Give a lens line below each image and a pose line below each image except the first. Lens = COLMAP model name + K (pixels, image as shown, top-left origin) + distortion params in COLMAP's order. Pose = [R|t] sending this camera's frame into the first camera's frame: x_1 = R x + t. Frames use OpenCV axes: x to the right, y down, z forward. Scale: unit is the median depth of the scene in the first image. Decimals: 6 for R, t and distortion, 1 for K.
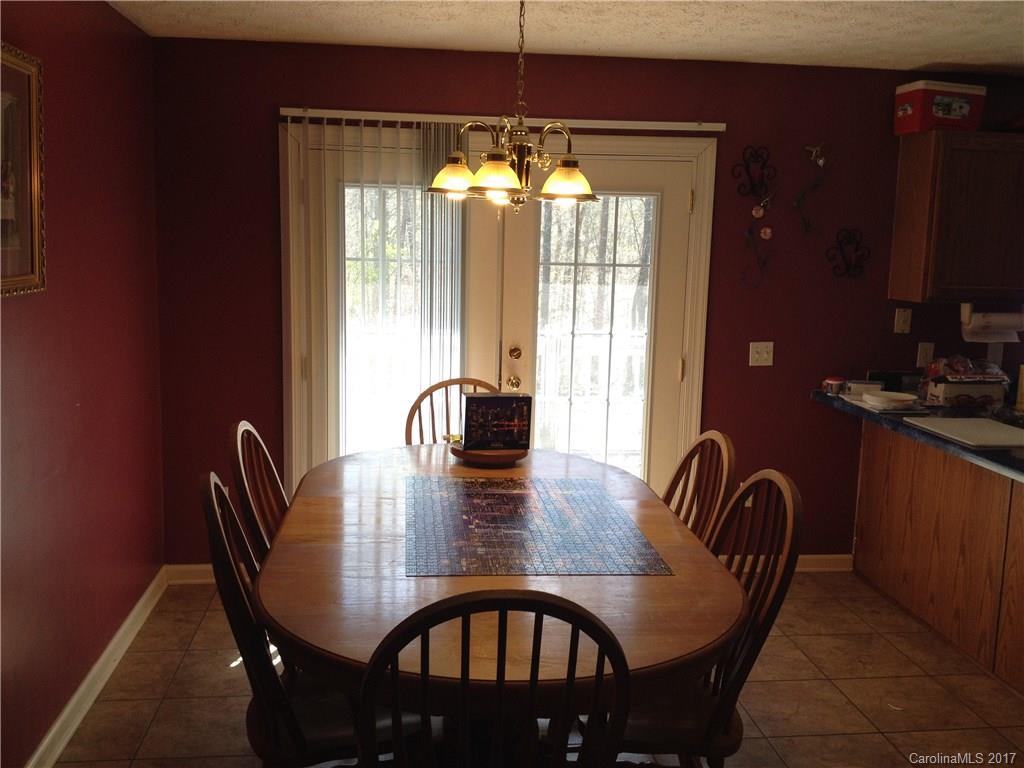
lens RADIAL K [[972.6, 0, 512.0], [0, 972.6, 384.0], [0, 0, 1]] dist [-0.002246, -0.009737]
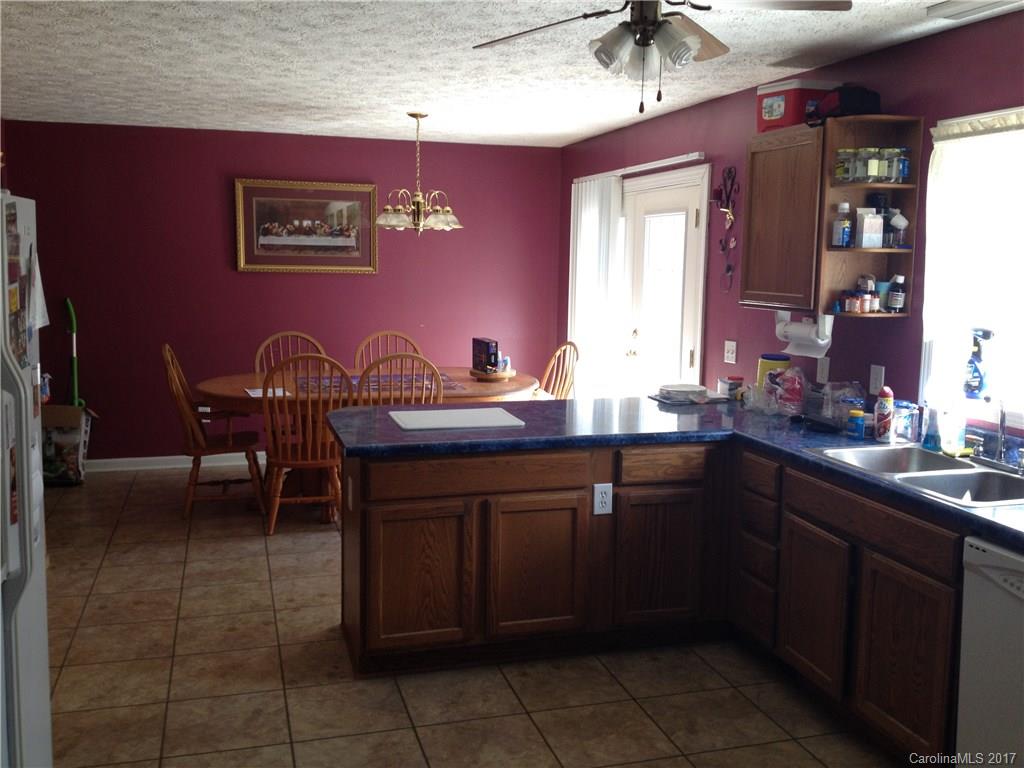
lens RADIAL K [[972.6, 0, 512.0], [0, 972.6, 384.0], [0, 0, 1]] dist [-0.002246, -0.009737]
pose [[0.169521, 0.109465, -0.979428, 1.393170], [-0.162025, 0.983385, 0.081864, -0.048425], [0.972116, 0.144815, 0.184441, 0.600432]]
